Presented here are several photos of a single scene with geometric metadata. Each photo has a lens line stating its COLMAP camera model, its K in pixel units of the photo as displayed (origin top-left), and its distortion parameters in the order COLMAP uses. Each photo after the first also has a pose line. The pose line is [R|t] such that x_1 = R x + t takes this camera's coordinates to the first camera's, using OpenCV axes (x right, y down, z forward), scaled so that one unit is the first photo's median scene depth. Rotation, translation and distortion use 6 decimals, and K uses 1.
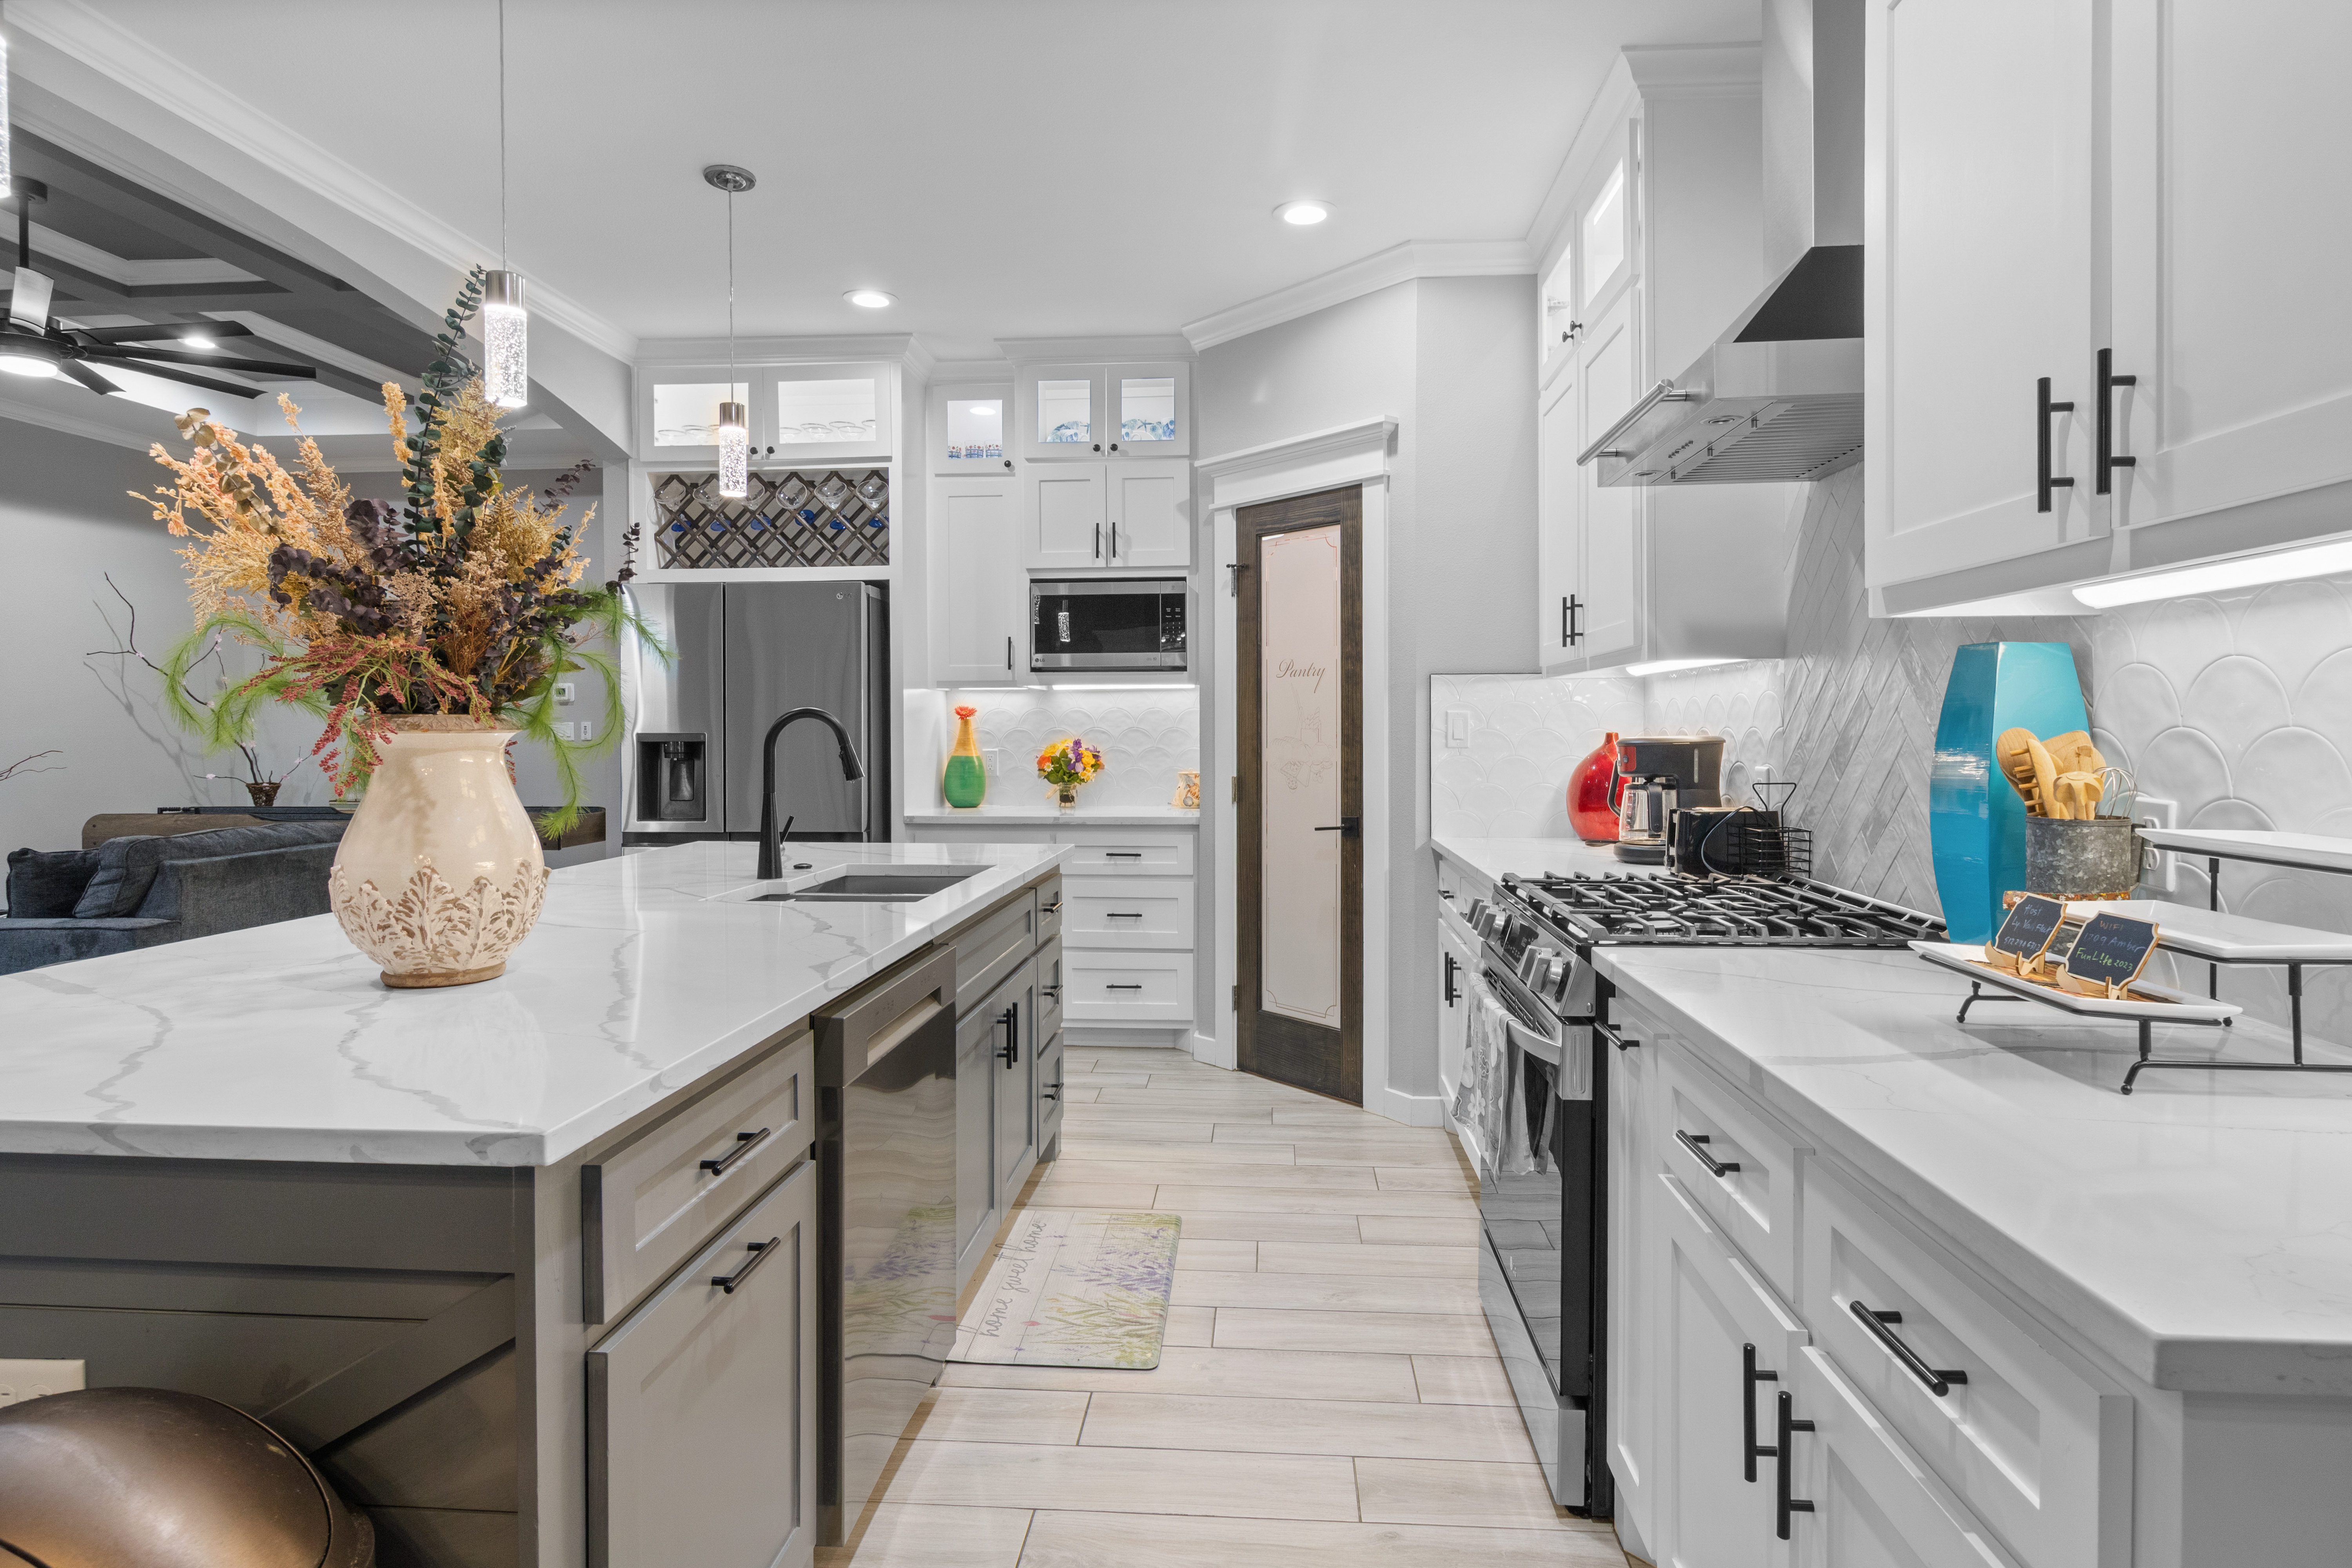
lens RADIAL K [[1276.1, 0, 1175.2], [0, 1276.1, 745.7], [0, 0, 1]] dist [-0.003746, 0.001418]
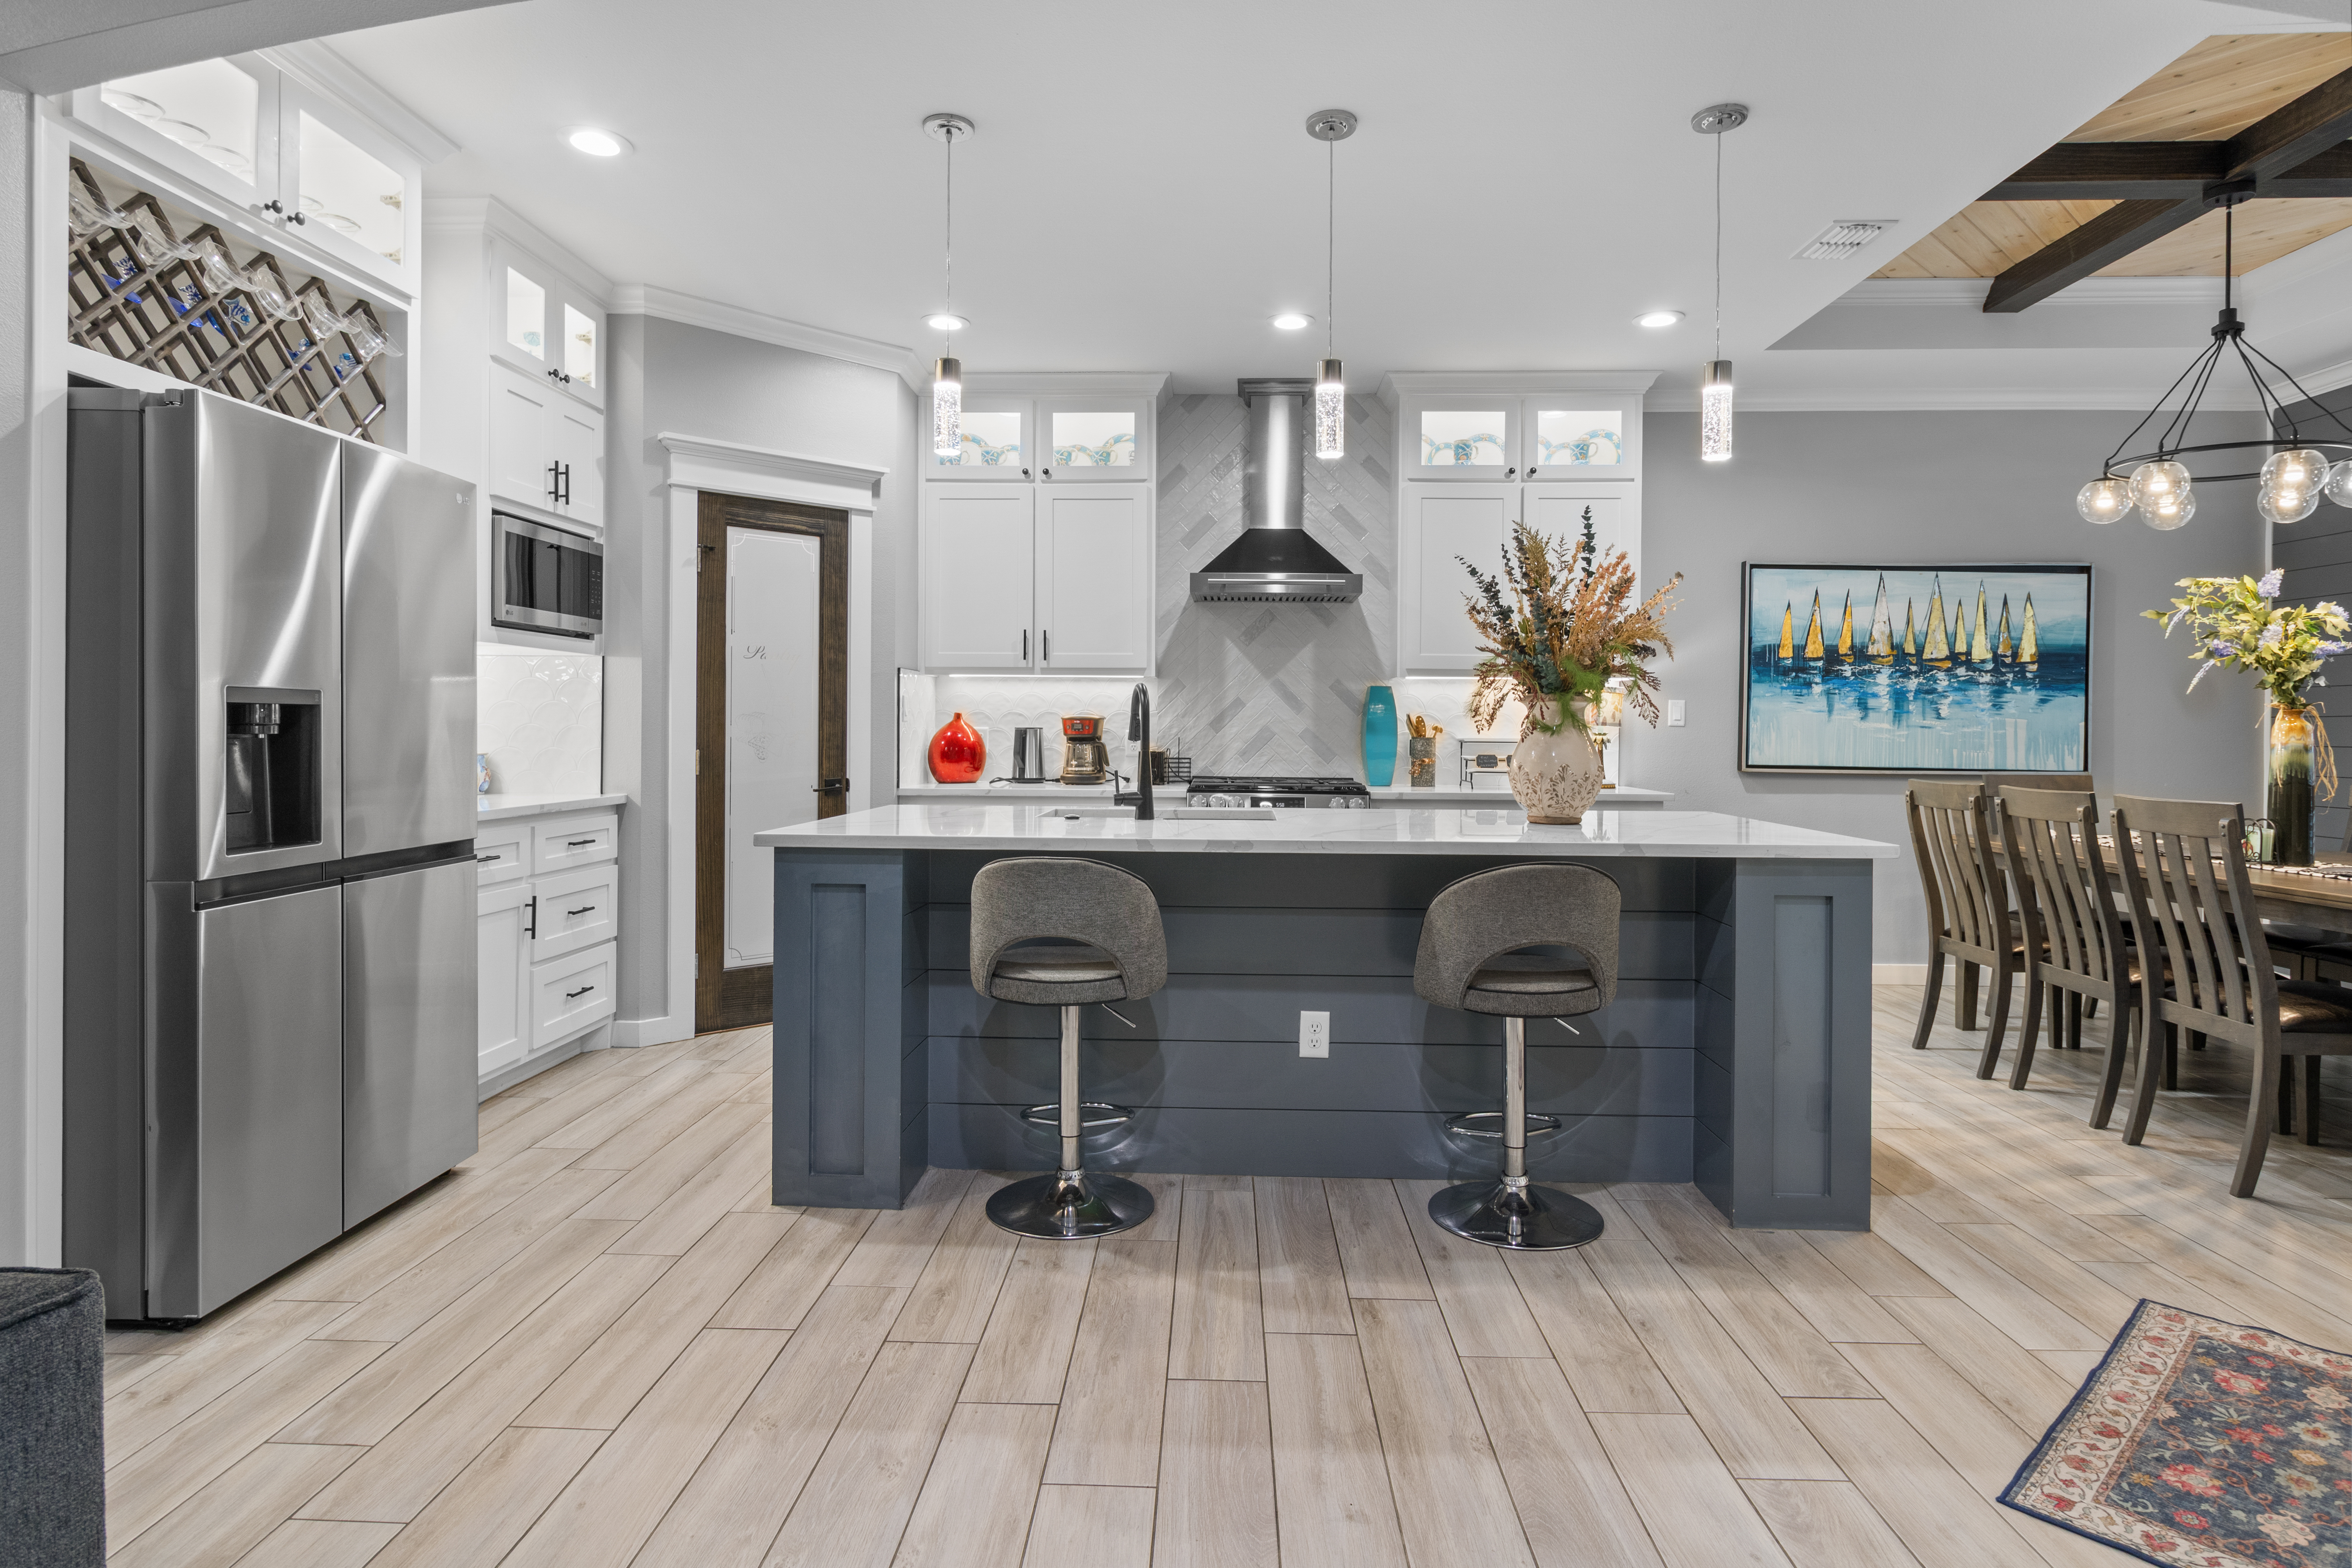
lens RADIAL K [[1276.1, 0, 1173.0], [0, 1276.1, 771.1], [0, 0, 1]] dist [-0.003746, 0.001418]
pose [[-0.053772, -0.025374, 0.998231, -1.005526], [0.011789, 0.999591, 0.026044, 0.018145], [-0.998484, 0.013169, -0.053451, 0.672952]]
